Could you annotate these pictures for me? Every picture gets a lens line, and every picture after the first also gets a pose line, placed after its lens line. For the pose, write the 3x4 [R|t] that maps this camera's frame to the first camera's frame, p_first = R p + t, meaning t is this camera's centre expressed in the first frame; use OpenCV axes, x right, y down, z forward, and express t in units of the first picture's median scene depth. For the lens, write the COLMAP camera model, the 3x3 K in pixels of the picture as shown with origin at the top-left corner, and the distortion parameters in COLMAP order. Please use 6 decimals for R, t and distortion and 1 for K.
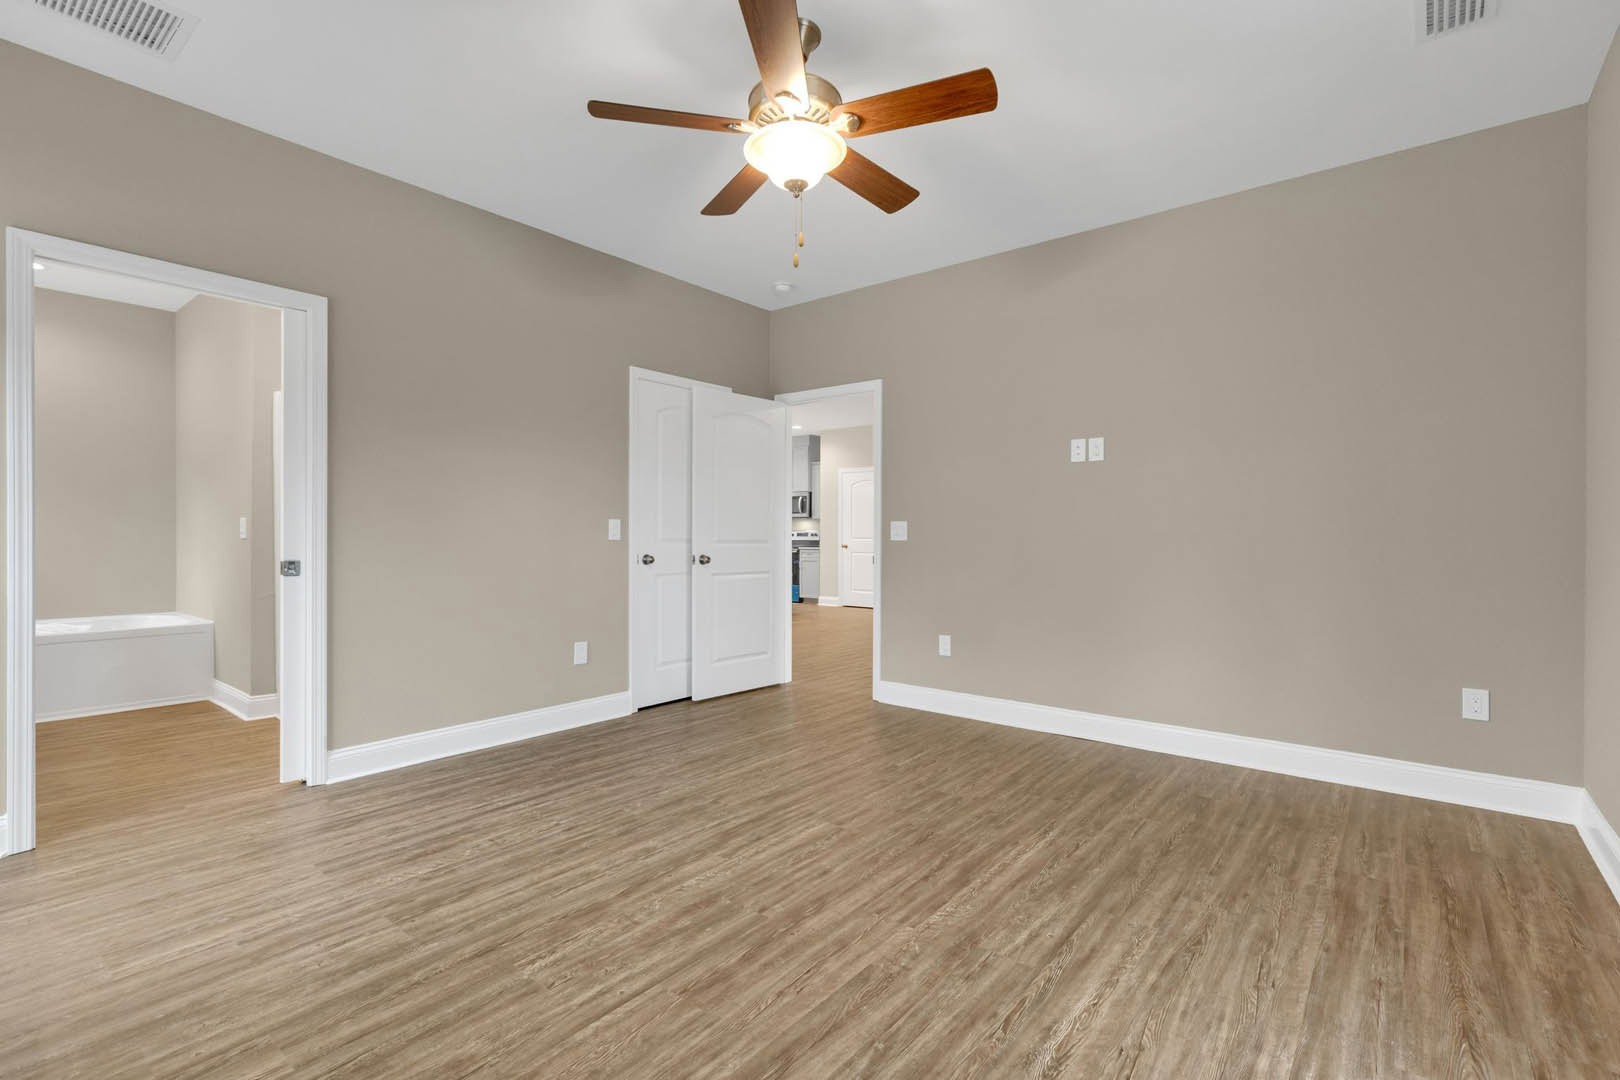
lens RADIAL K [[735.6, 0, 822.5], [0, 735.6, 540.6], [0, 0, 1]] dist [-0.000224, -0.000163]
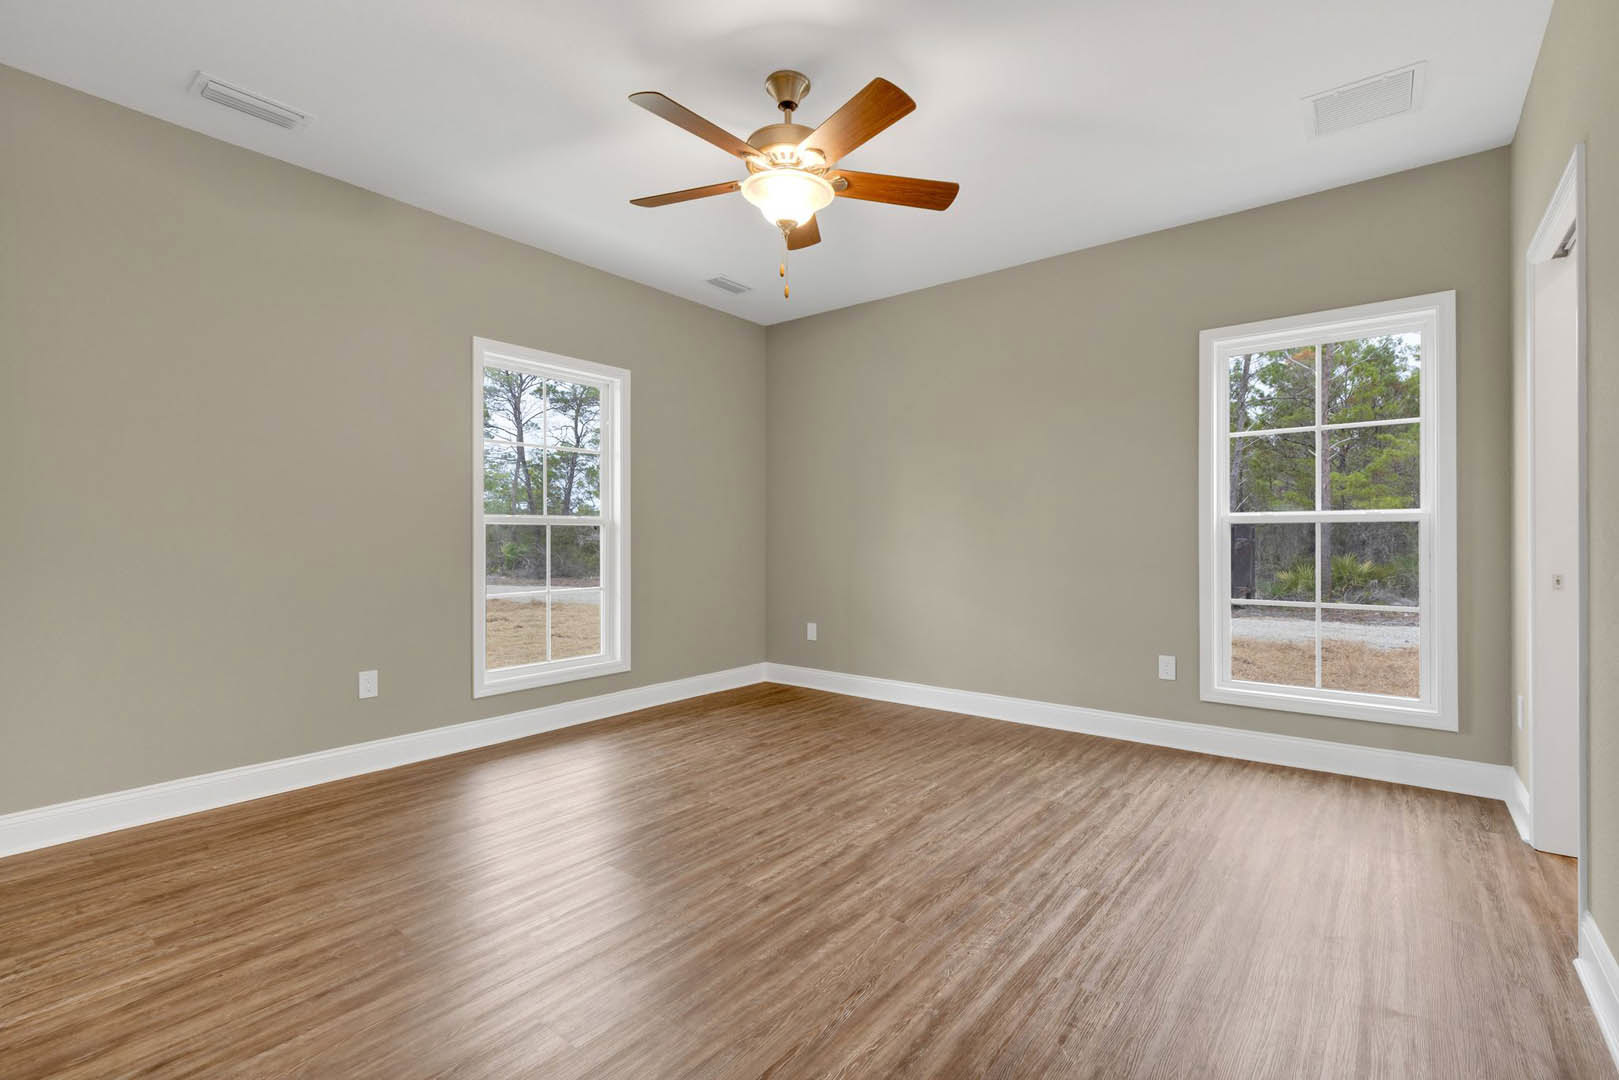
lens RADIAL K [[735.2, 0, 822.0], [0, 735.2, 540.6], [0, 0, 1]] dist [-0.000224, -0.000163]
pose [[-0.999914, -0.001485, -0.013054, -0.085891], [-0.001577, 0.999974, 0.007033, -0.016709], [0.013043, 0.007053, -0.999890, 2.366747]]
